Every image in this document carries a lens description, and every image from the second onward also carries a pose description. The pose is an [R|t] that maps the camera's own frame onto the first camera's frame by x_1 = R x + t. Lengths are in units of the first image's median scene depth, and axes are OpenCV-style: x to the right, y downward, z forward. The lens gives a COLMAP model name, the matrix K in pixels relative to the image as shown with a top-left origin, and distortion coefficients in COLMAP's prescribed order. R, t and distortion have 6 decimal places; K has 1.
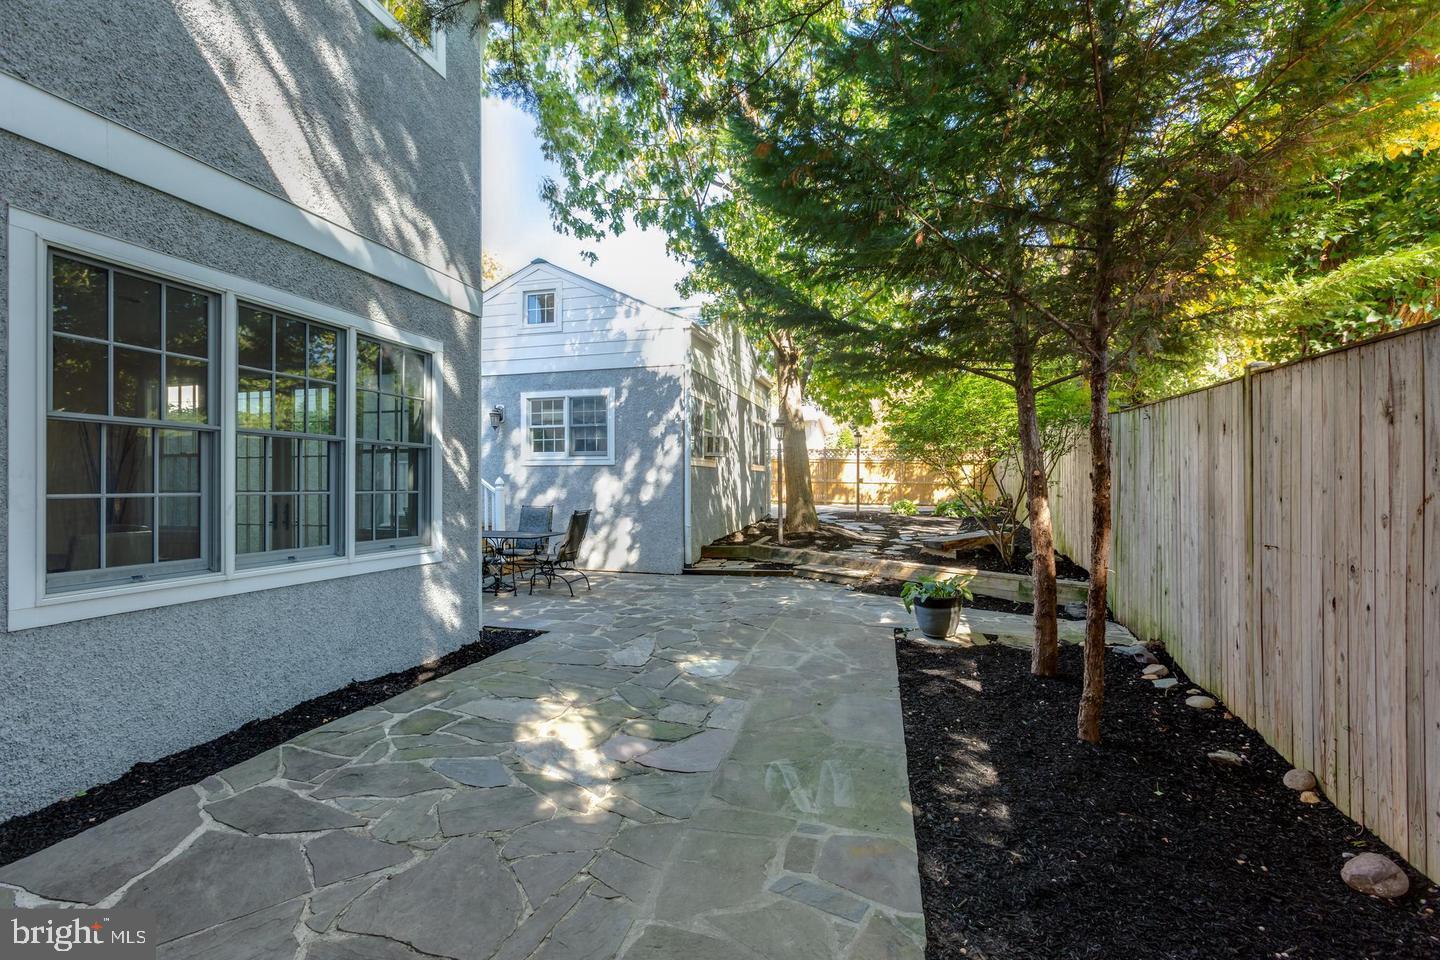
lens RADIAL K [[632.9, 0, 715.7], [0, 632.9, 479.2], [0, 0, 1]] dist [-0.001588, 0.000777]
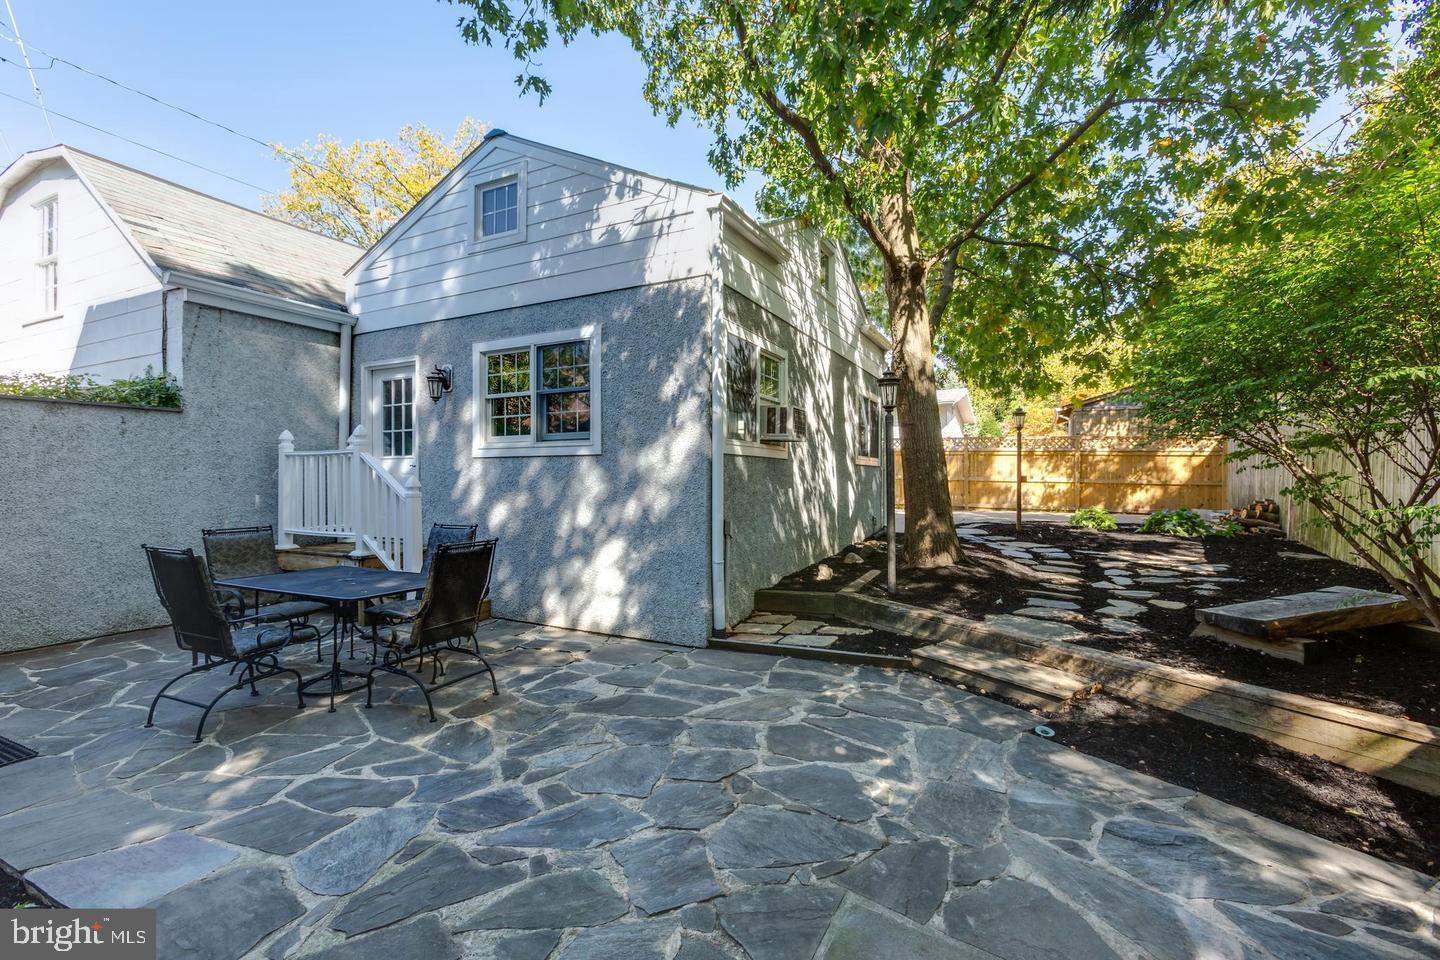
lens RADIAL K [[632.9, 0, 723.6], [0, 632.9, 475.0], [0, 0, 1]] dist [-0.001588, 0.000777]
pose [[0.982050, -0.002432, -0.188606, 0.062340], [0.002099, 0.999996, -0.001963, -0.001720], [0.188610, 0.001532, 0.982051, 0.418327]]
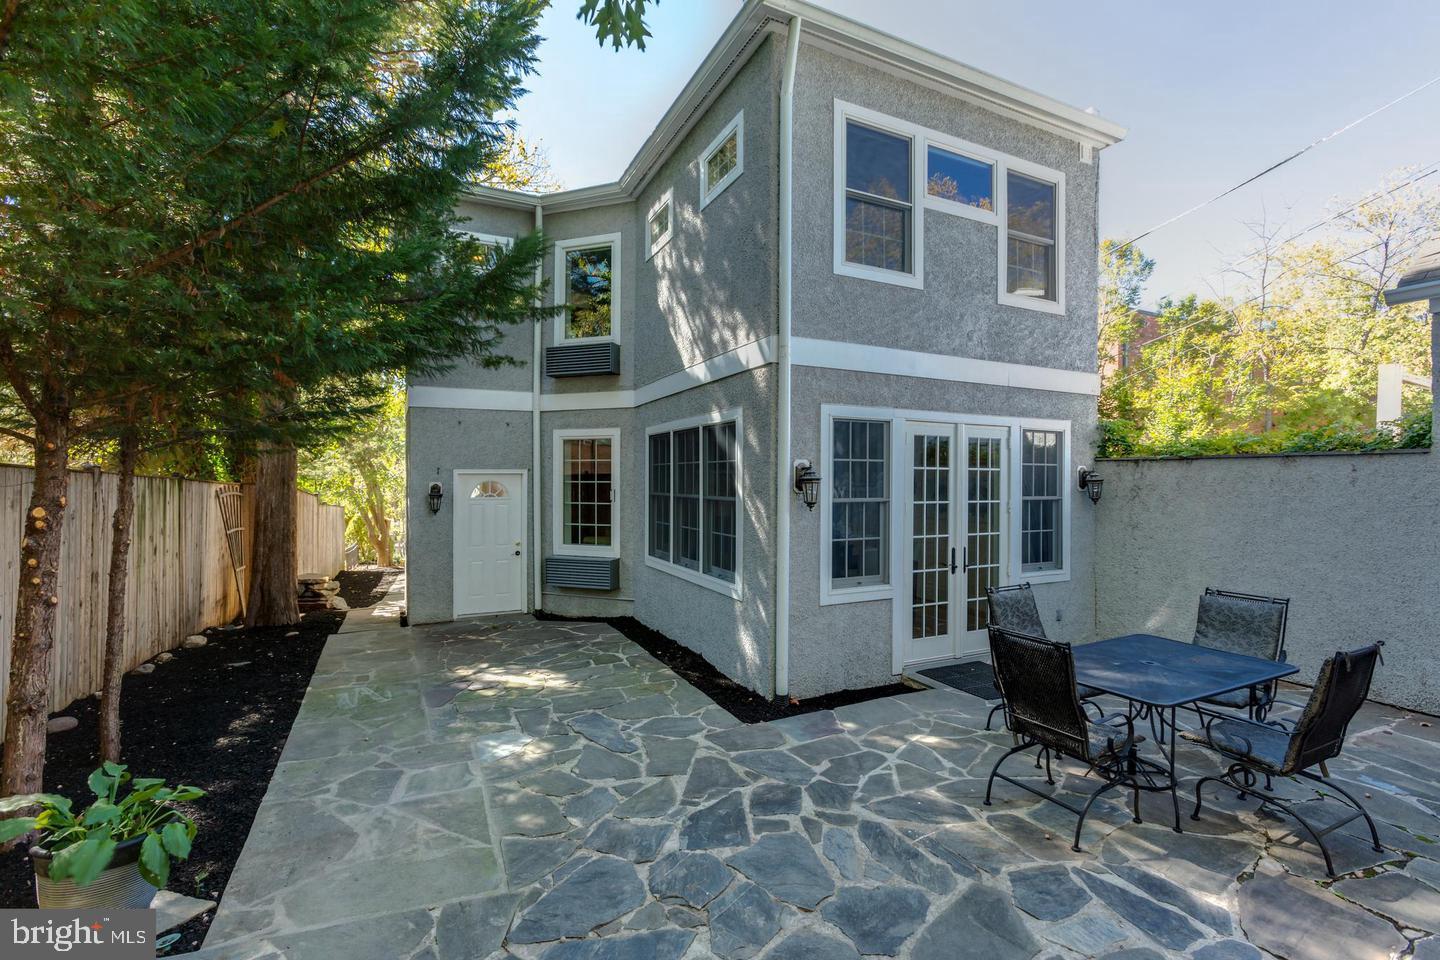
lens RADIAL K [[632.9, 0, 711.6], [0, 632.9, 481.9], [0, 0, 1]] dist [-0.001588, 0.000777]
pose [[-0.749890, 0.000099, -0.661563, 0.176515], [0.002220, 0.999995, -0.002366, -0.040264], [0.661559, -0.003243, -0.749886, 0.891035]]
